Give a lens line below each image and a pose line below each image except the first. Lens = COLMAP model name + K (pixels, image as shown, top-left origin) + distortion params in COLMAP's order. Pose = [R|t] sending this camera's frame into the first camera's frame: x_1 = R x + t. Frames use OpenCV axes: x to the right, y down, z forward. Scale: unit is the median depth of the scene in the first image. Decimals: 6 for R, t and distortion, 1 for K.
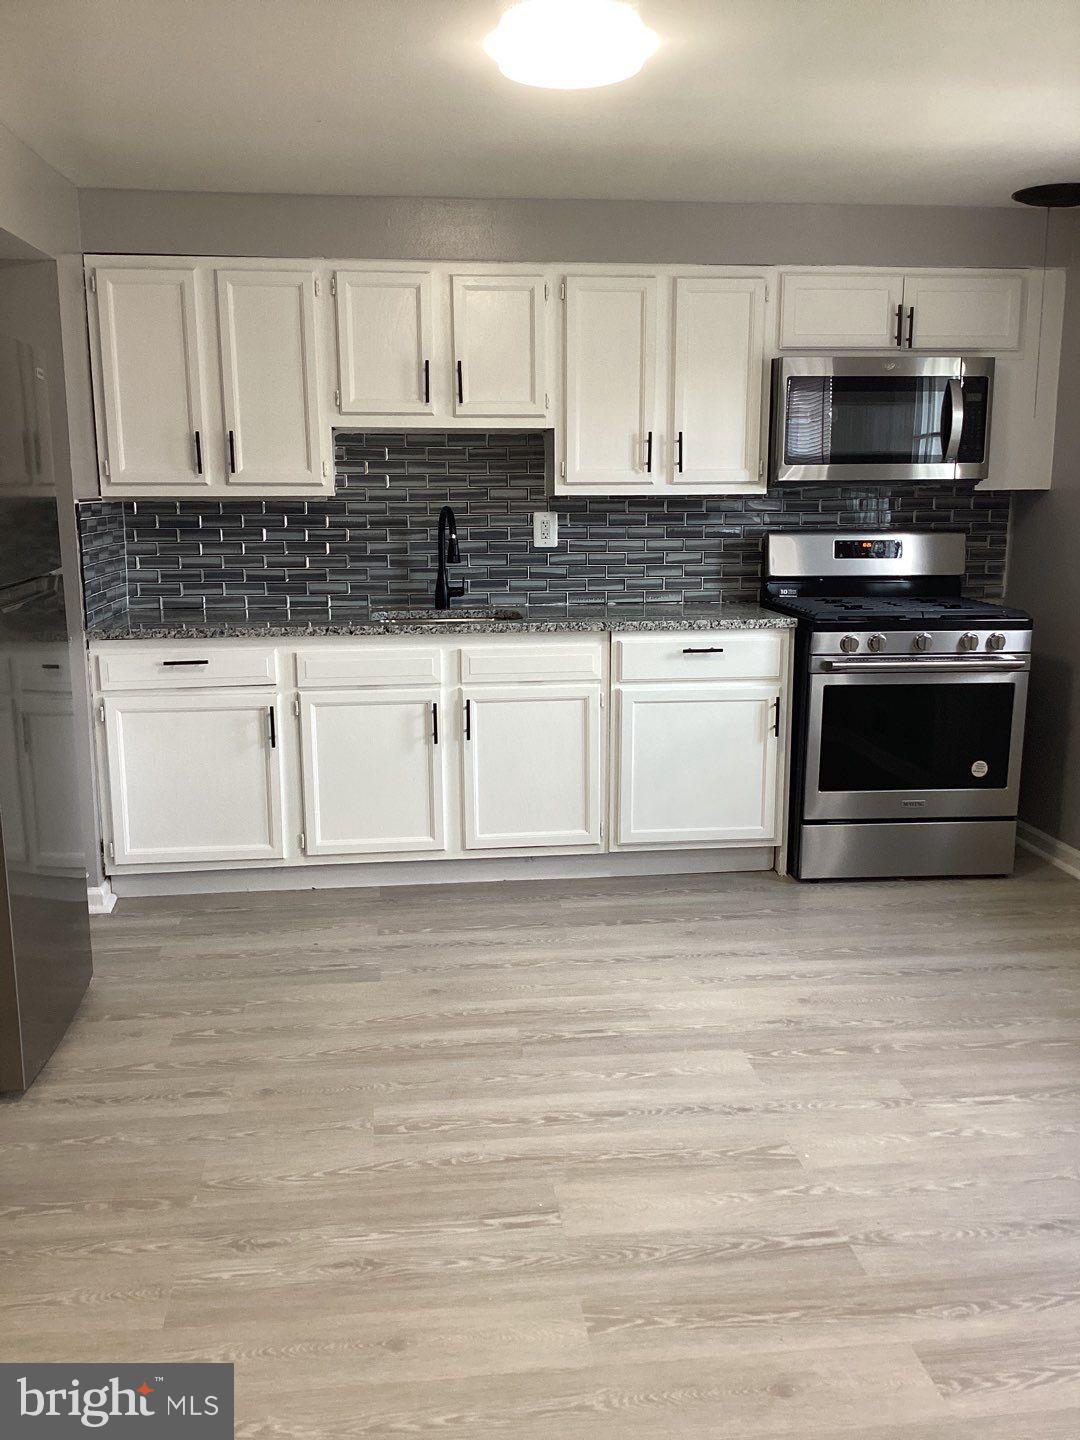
lens RADIAL K [[1283.7, 0, 540.2], [0, 1283.7, 722.7], [0, 0, 1]] dist [0.043492, -0.073666]
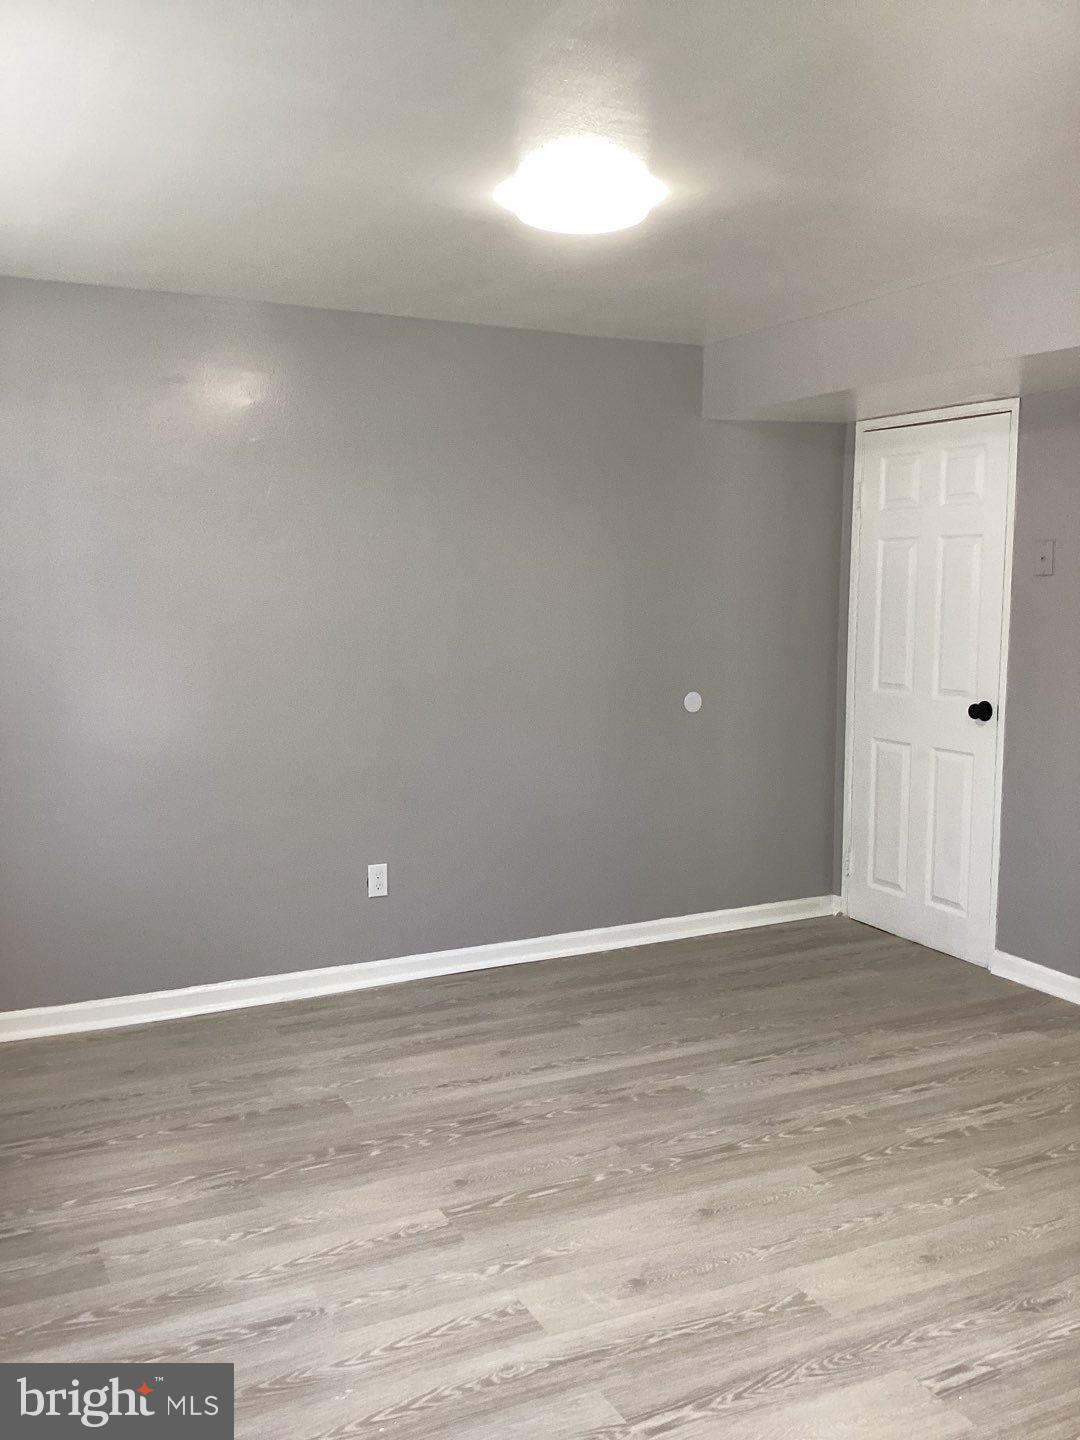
lens RADIAL K [[1283.7, 0, 538.6], [0, 1283.7, 721.3], [0, 0, 1]] dist [0.043492, -0.073666]
pose [[-0.939022, 0.038781, -0.341663, 0.641584], [-0.061550, 0.958614, 0.277975, -0.343496], [0.338303, 0.282054, -0.897773, 1.804153]]
